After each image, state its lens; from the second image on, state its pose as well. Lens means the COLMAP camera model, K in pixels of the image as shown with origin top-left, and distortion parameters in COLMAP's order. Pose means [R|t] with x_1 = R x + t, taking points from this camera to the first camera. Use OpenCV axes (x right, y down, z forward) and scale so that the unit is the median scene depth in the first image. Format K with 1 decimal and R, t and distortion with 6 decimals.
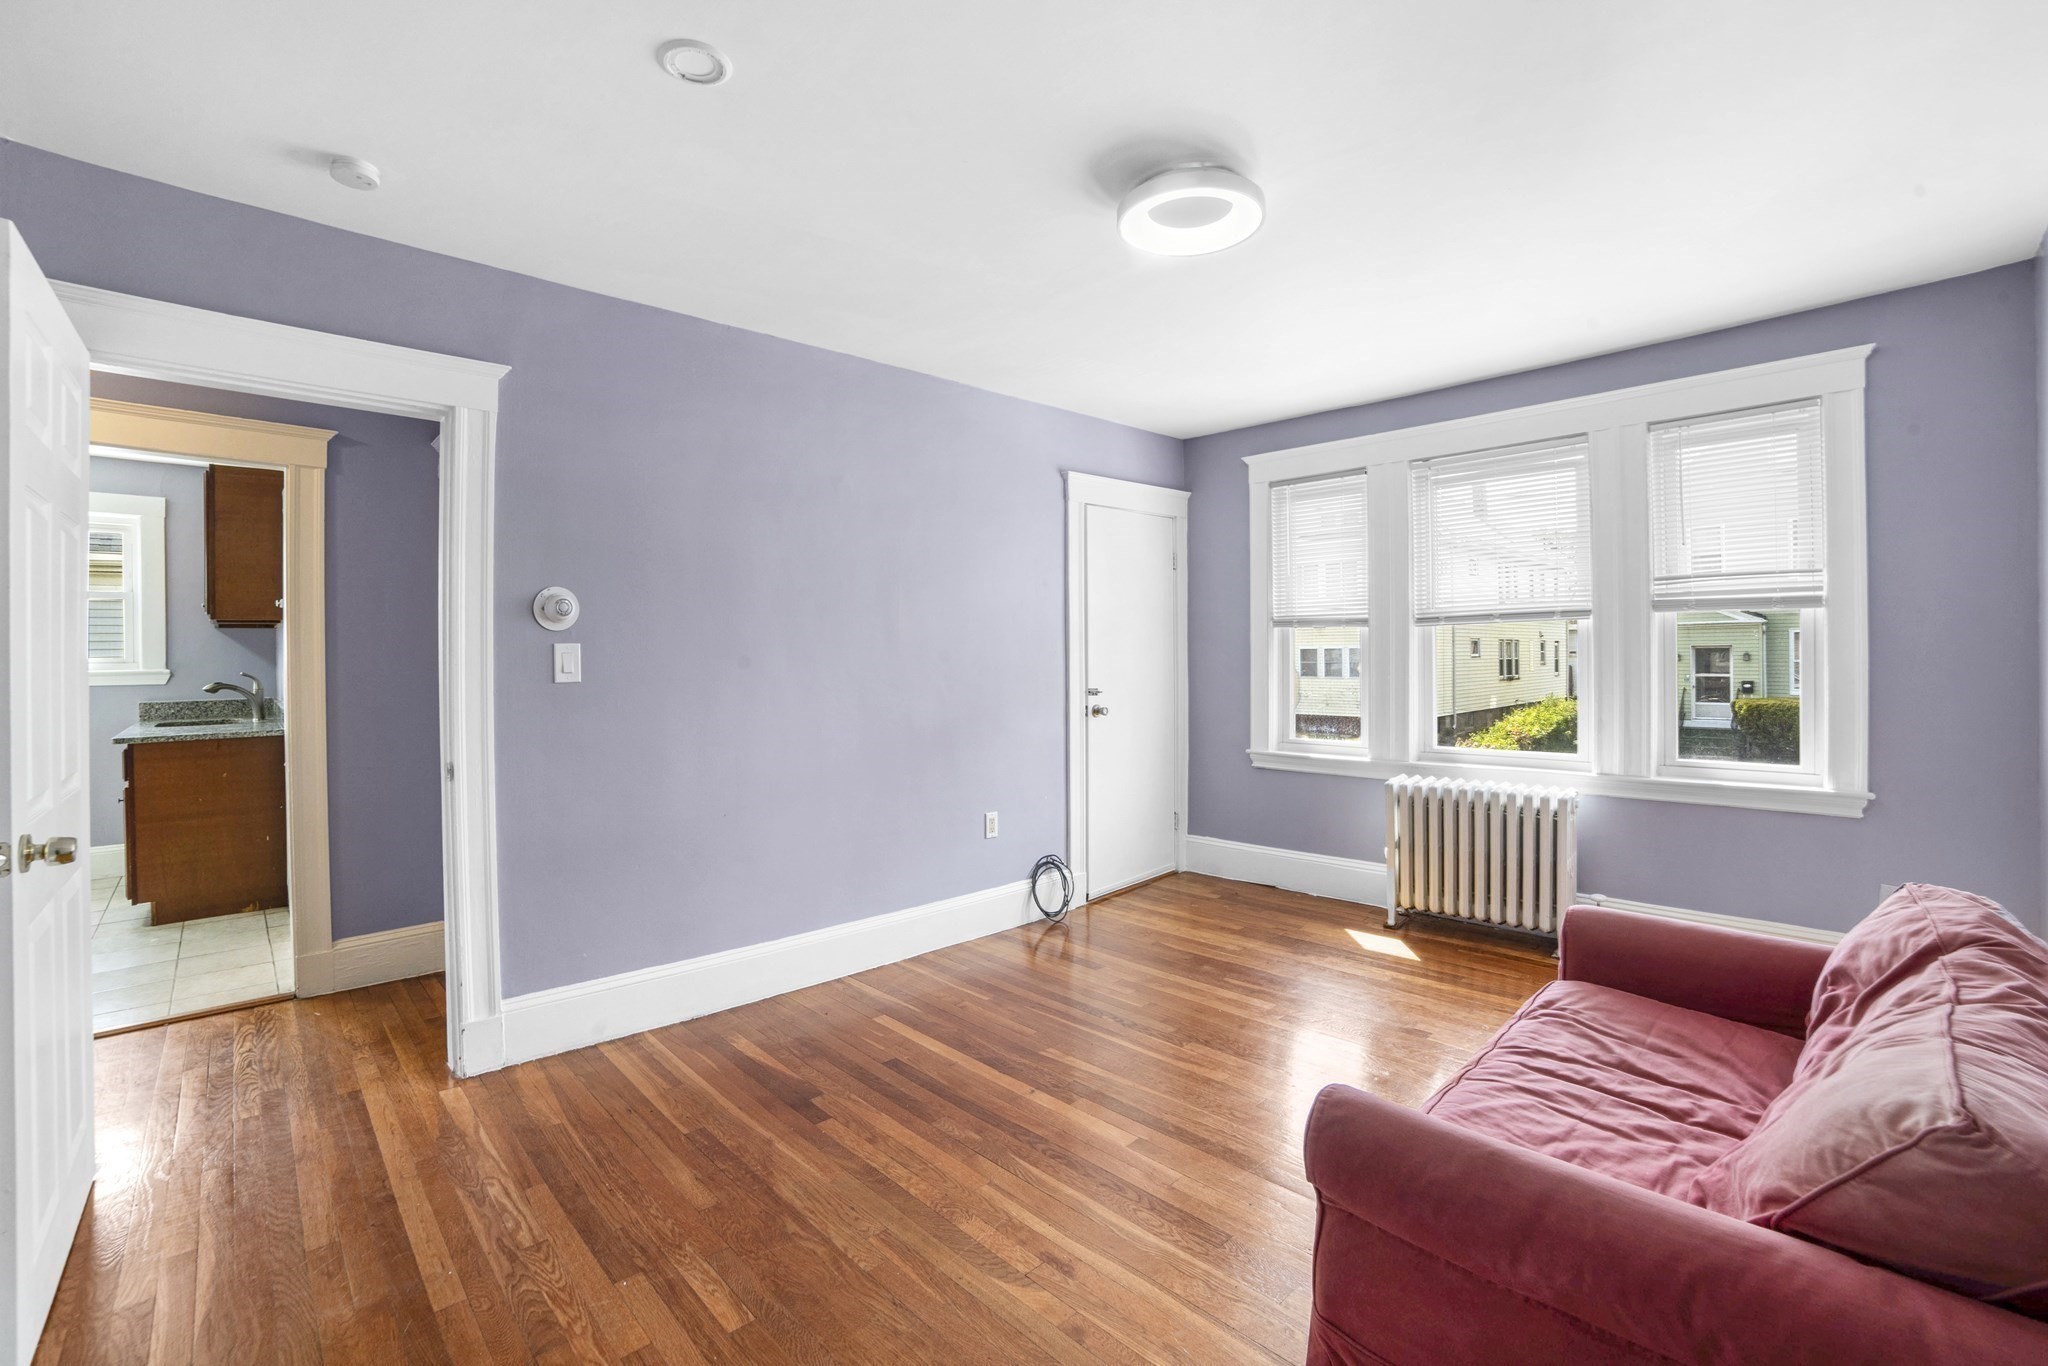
lens RADIAL K [[884.8, 0, 1024.0], [0, 884.8, 683.0], [0, 0, 1]] dist [-0.059689, 0.000355]
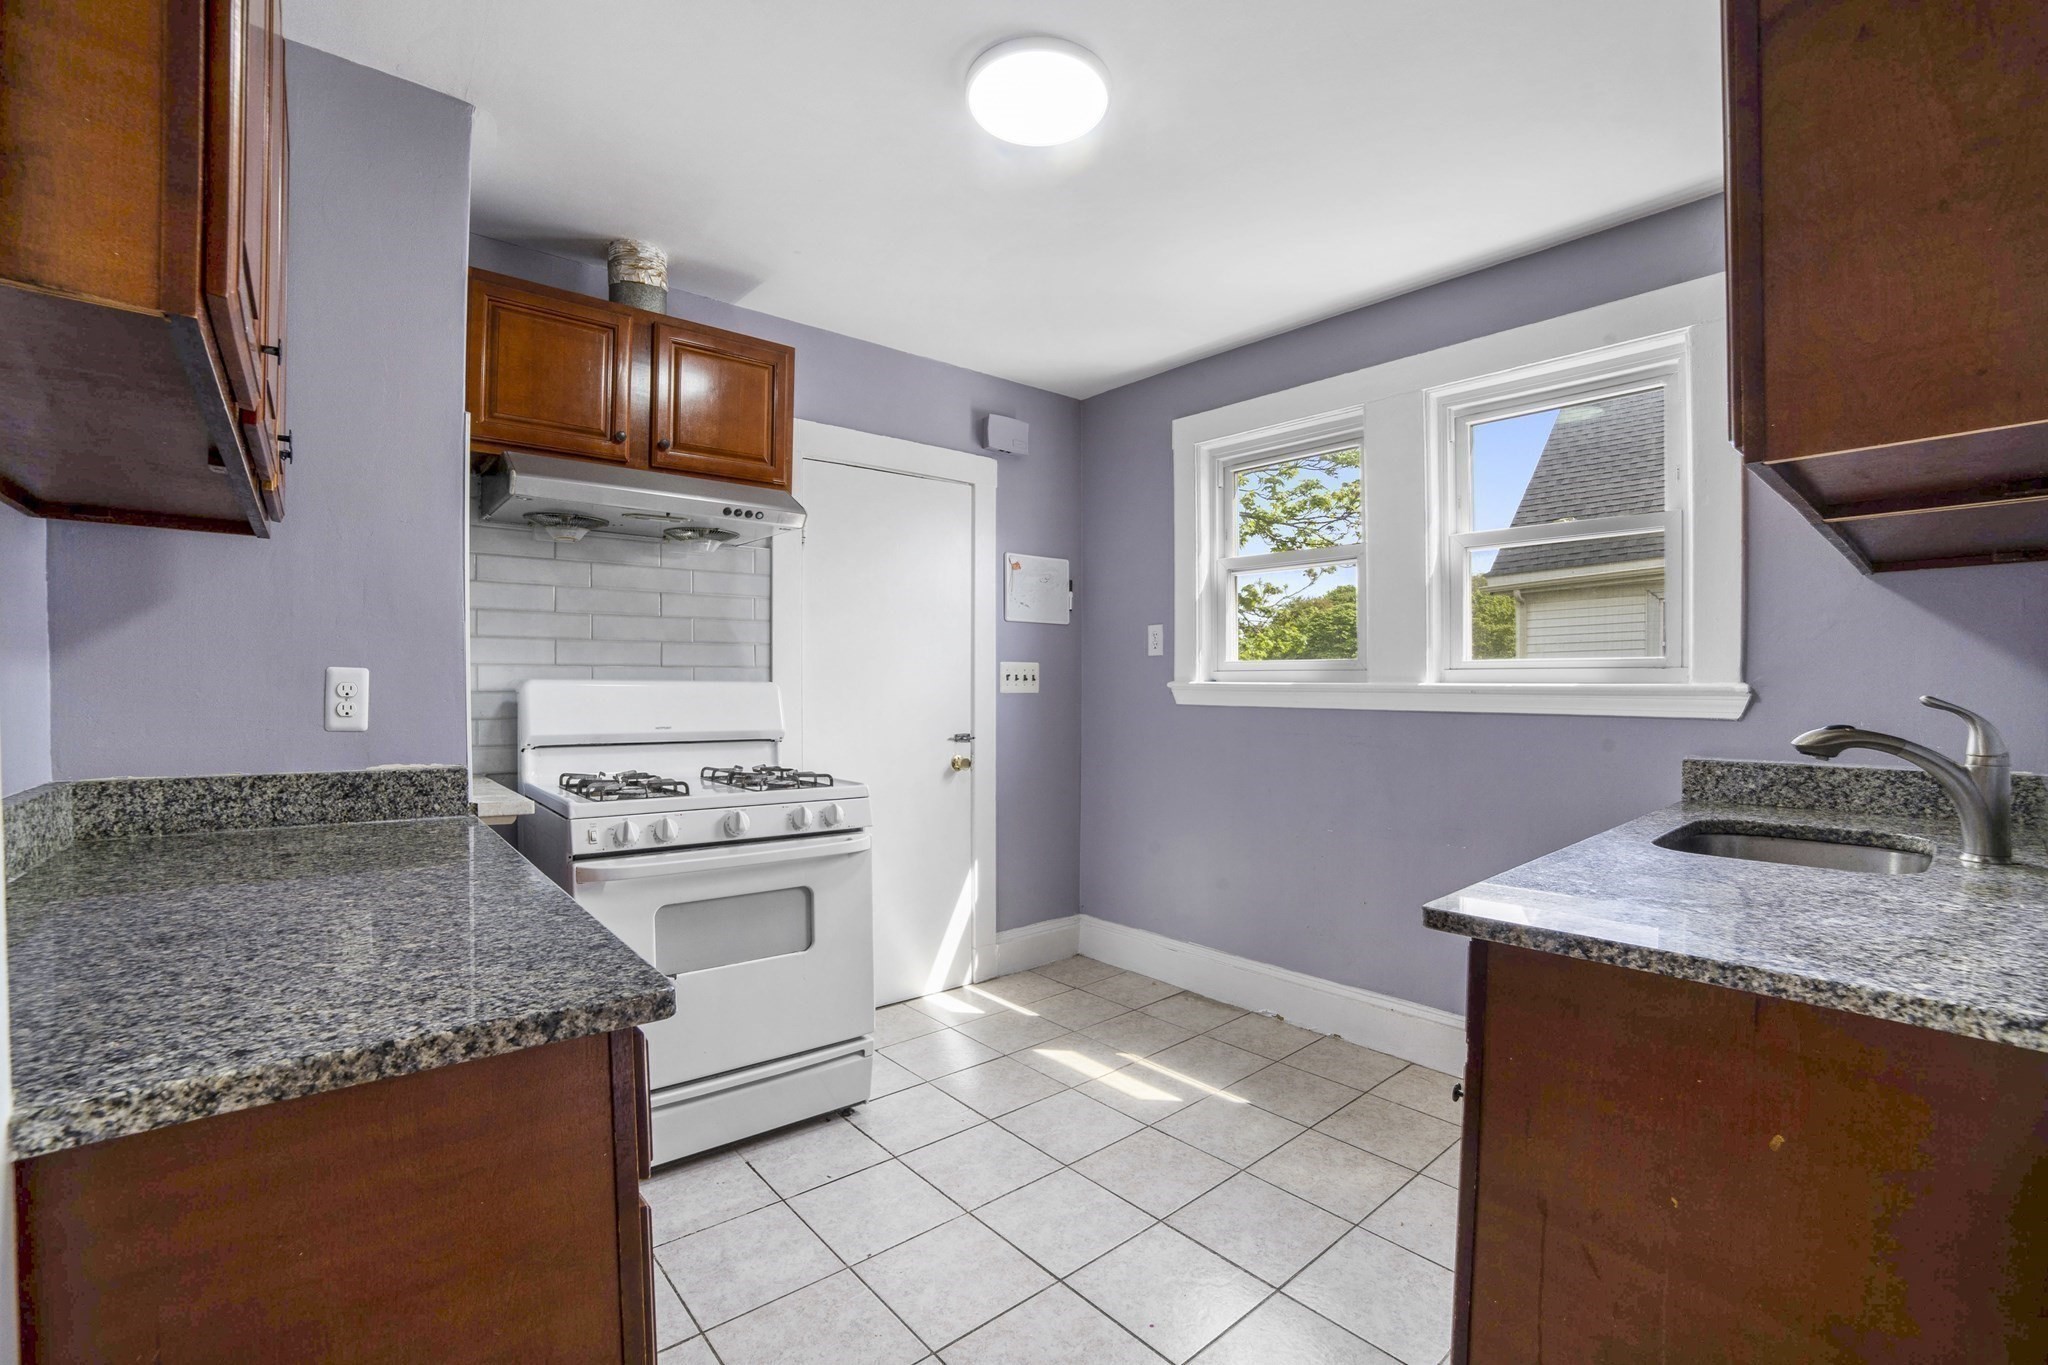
lens RADIAL K [[884.8, 0, 1024.0], [0, 884.8, 682.5], [0, 0, 1]] dist [-0.059689, 0.000355]
pose [[-0.018390, -0.006253, -0.999811, -0.198036], [-0.018307, 0.999815, -0.005917, -0.002553], [0.999663, 0.018195, -0.018501, 0.213874]]
